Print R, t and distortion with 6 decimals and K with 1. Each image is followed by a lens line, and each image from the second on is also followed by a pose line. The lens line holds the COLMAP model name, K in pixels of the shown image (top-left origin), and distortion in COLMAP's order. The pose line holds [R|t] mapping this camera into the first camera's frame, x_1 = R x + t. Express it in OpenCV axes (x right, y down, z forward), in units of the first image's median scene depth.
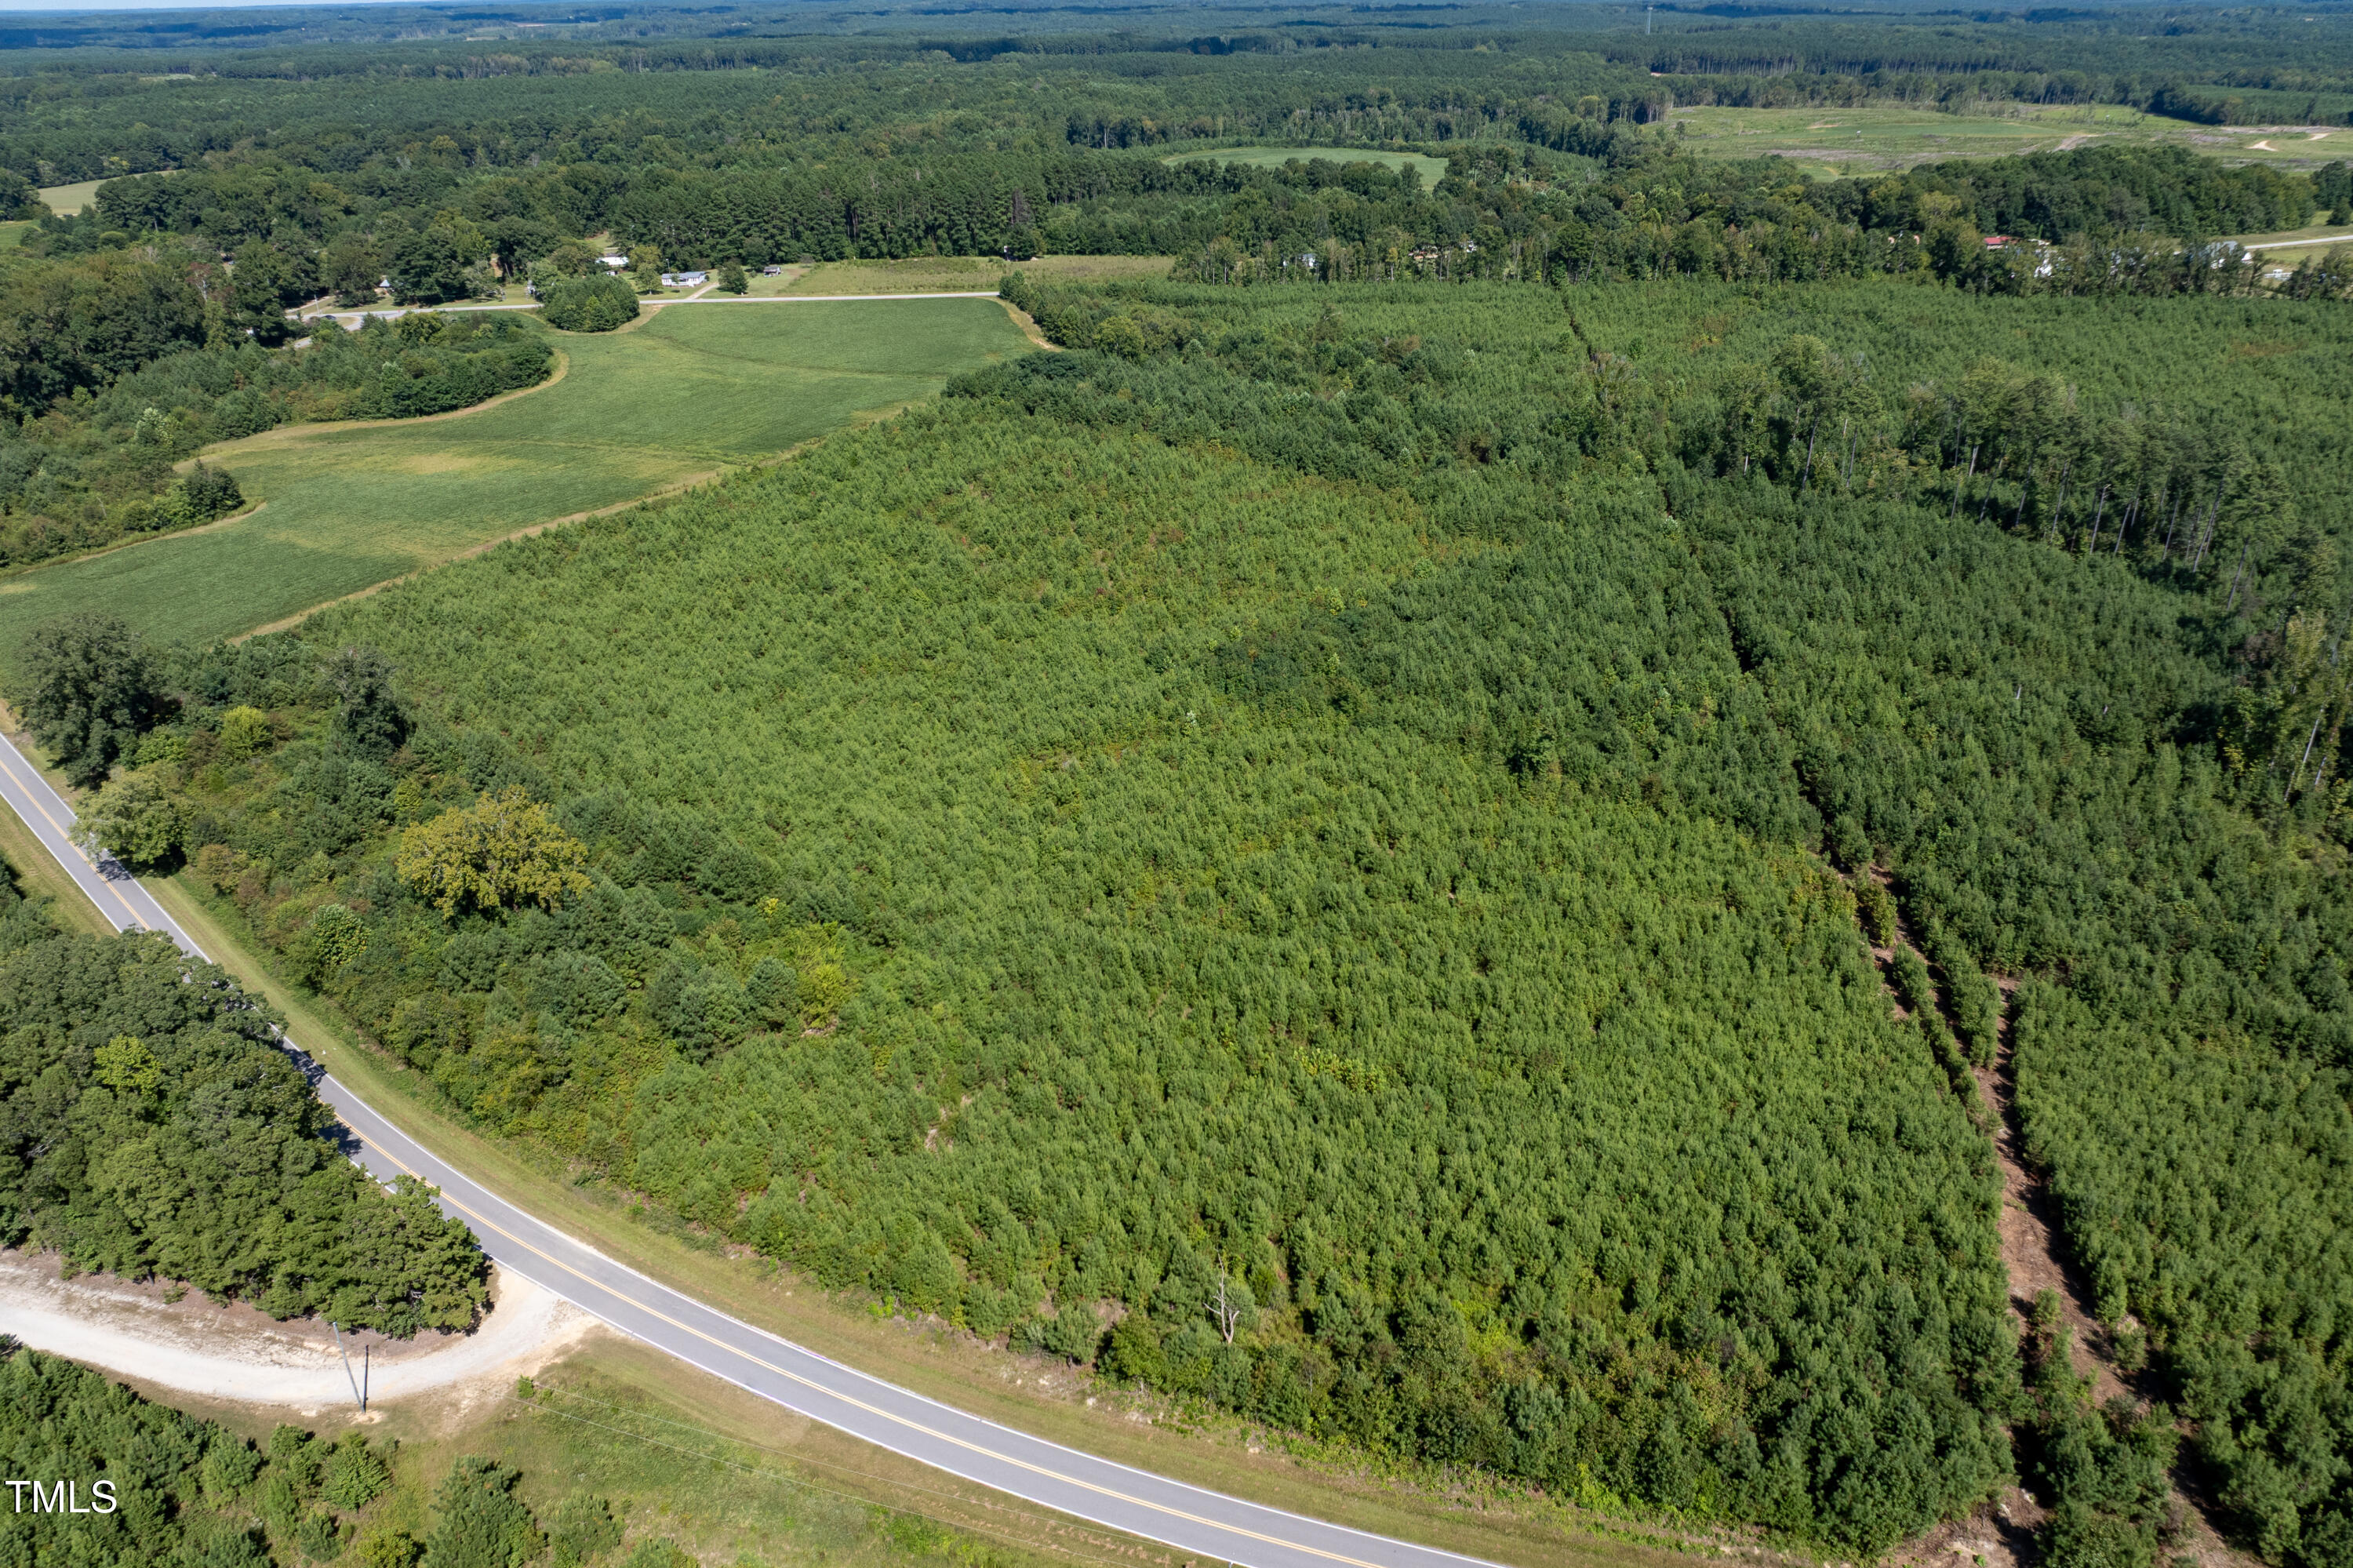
lens RADIAL K [[1614.4, 0, 1176.5], [0, 1614.4, 784.0], [0, 0, 1]] dist [-0.060377, 0.020978]
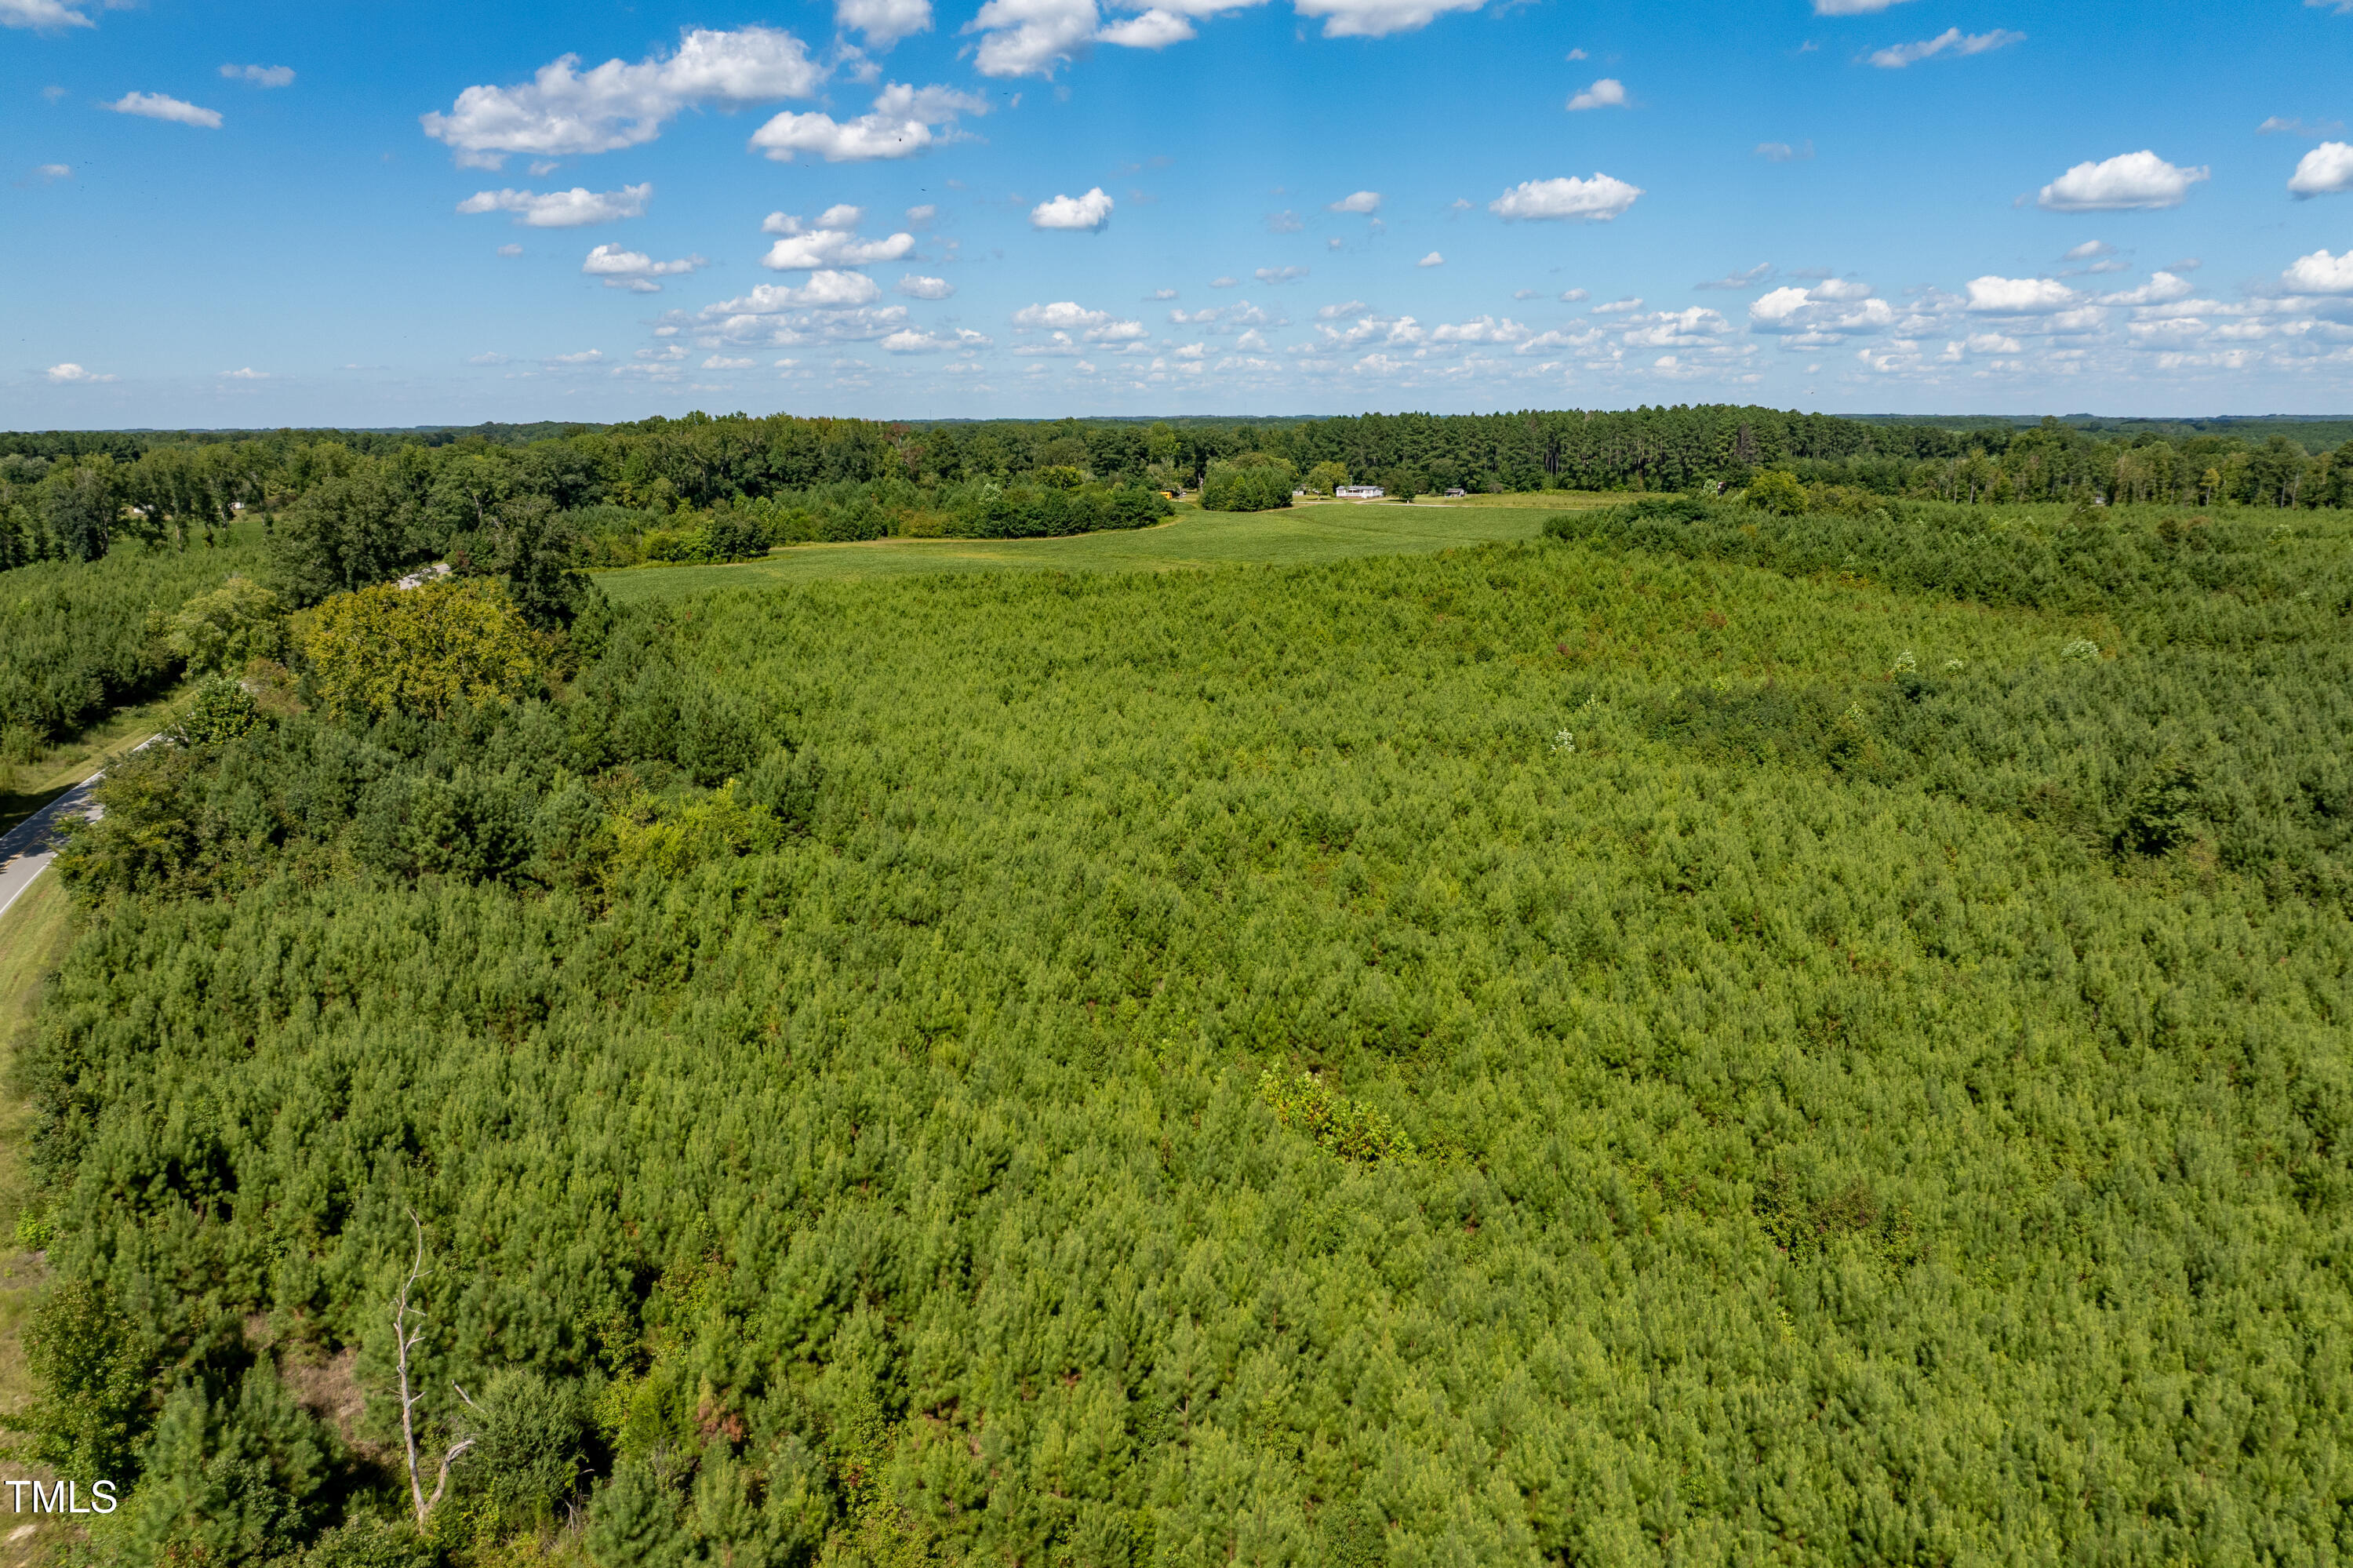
lens RADIAL K [[1614.4, 0, 1176.5], [0, 1614.4, 784.0], [0, 0, 1]] dist [-0.060377, 0.020978]
pose [[0.873981, 0.107348, -0.473954, 0.075379], [-0.214682, 0.960255, -0.178386, 0.050890], [0.435968, 0.257656, 0.862291, 0.173387]]
